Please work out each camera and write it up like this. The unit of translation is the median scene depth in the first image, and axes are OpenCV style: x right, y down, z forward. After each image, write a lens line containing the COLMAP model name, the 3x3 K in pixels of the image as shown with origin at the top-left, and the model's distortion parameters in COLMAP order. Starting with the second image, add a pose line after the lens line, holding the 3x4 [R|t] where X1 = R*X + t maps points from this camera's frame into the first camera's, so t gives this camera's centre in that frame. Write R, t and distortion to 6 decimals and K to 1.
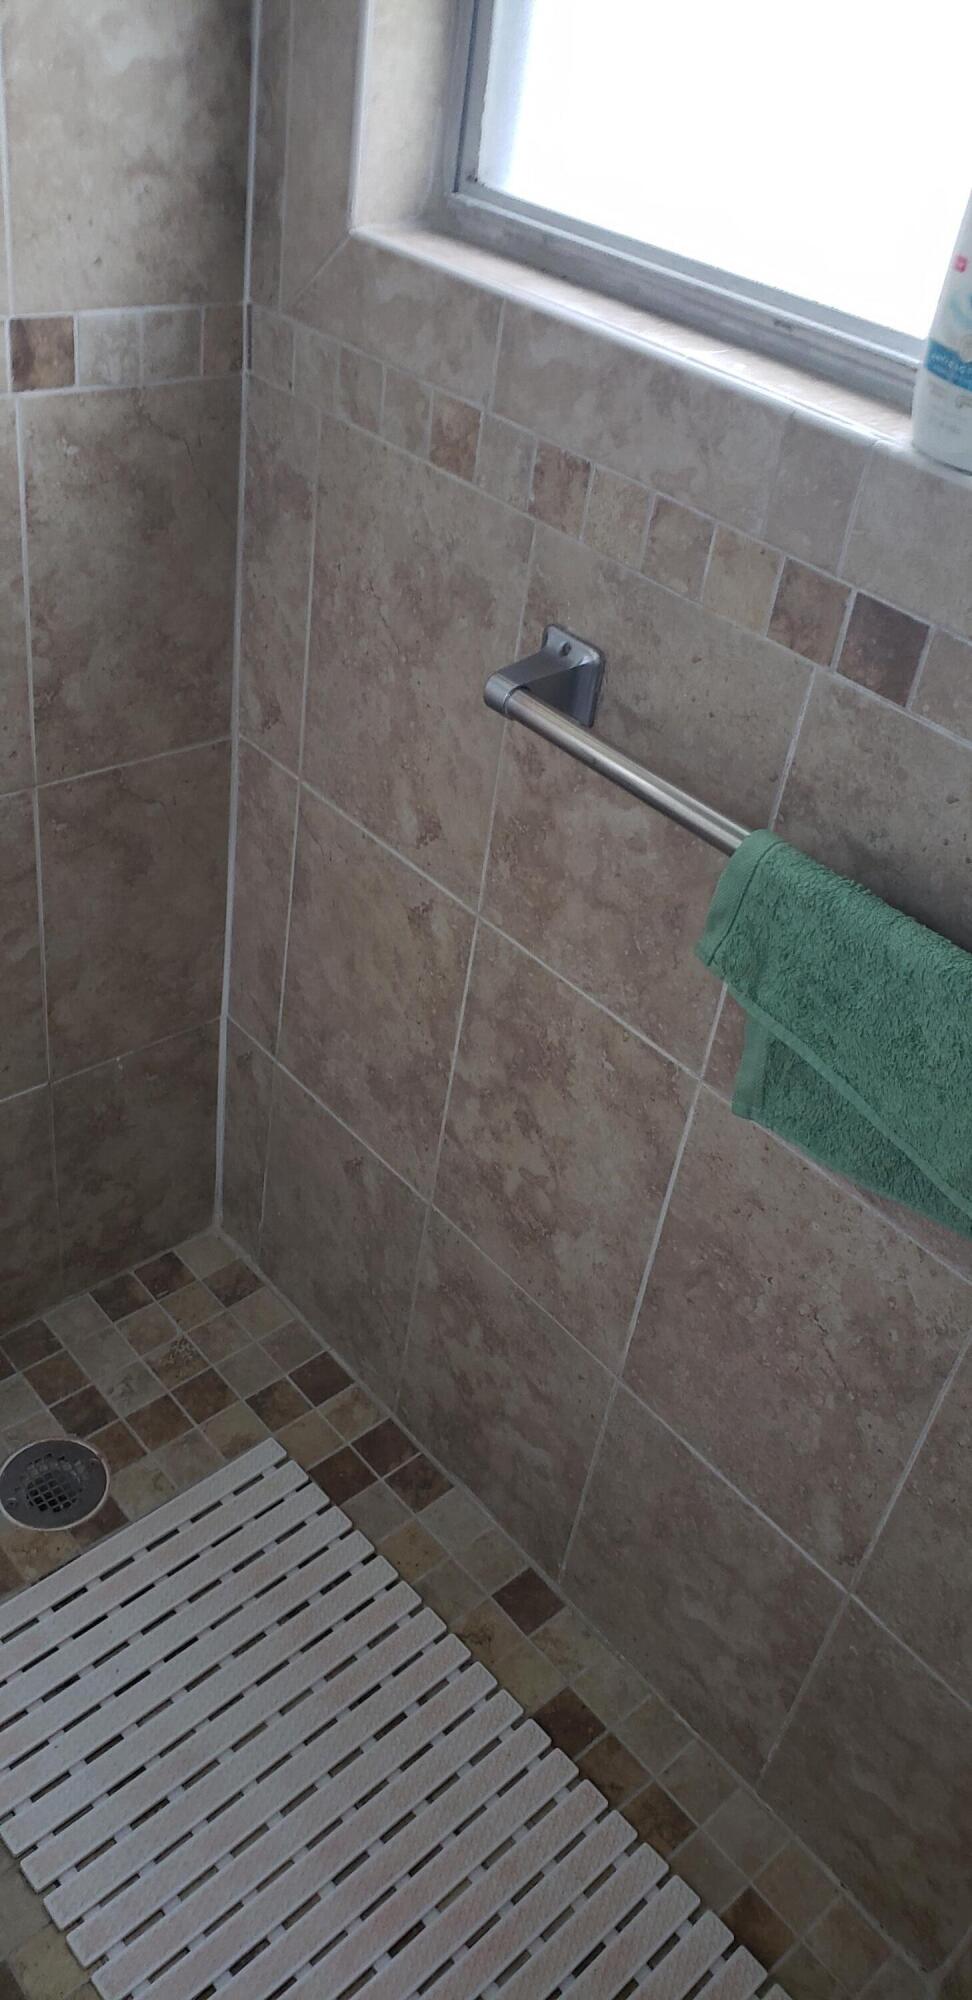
lens RADIAL K [[1548.4, 0, 487.3], [0, 1548.4, 997.5], [0, 0, 1]] dist [-0.009645, -0.003831]
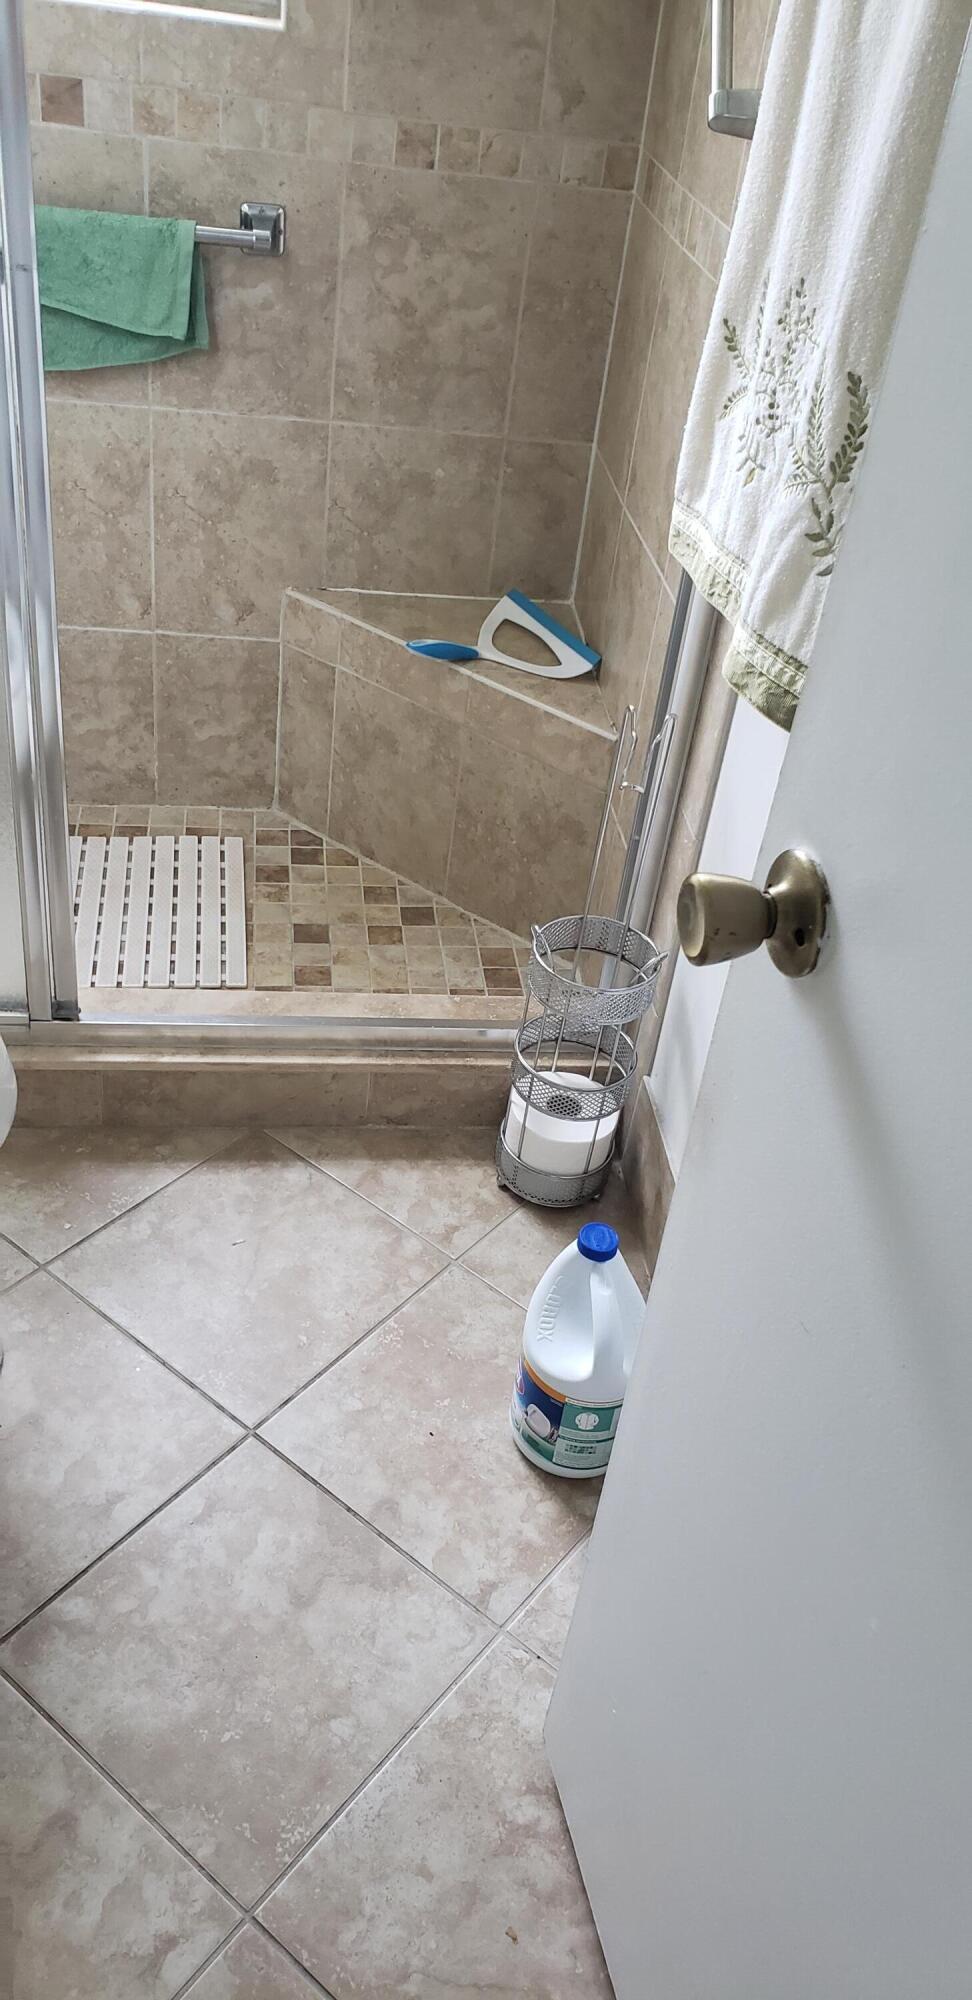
lens RADIAL K [[1548.4, 0, 485.6], [0, 1548.4, 999.4], [0, 0, 1]] dist [-0.009645, -0.003831]
pose [[0.585136, -0.533138, 0.611049, -1.002056], [0.453151, 0.839853, 0.298835, 0.390438], [-0.672511, 0.102038, 0.733019, -0.706851]]
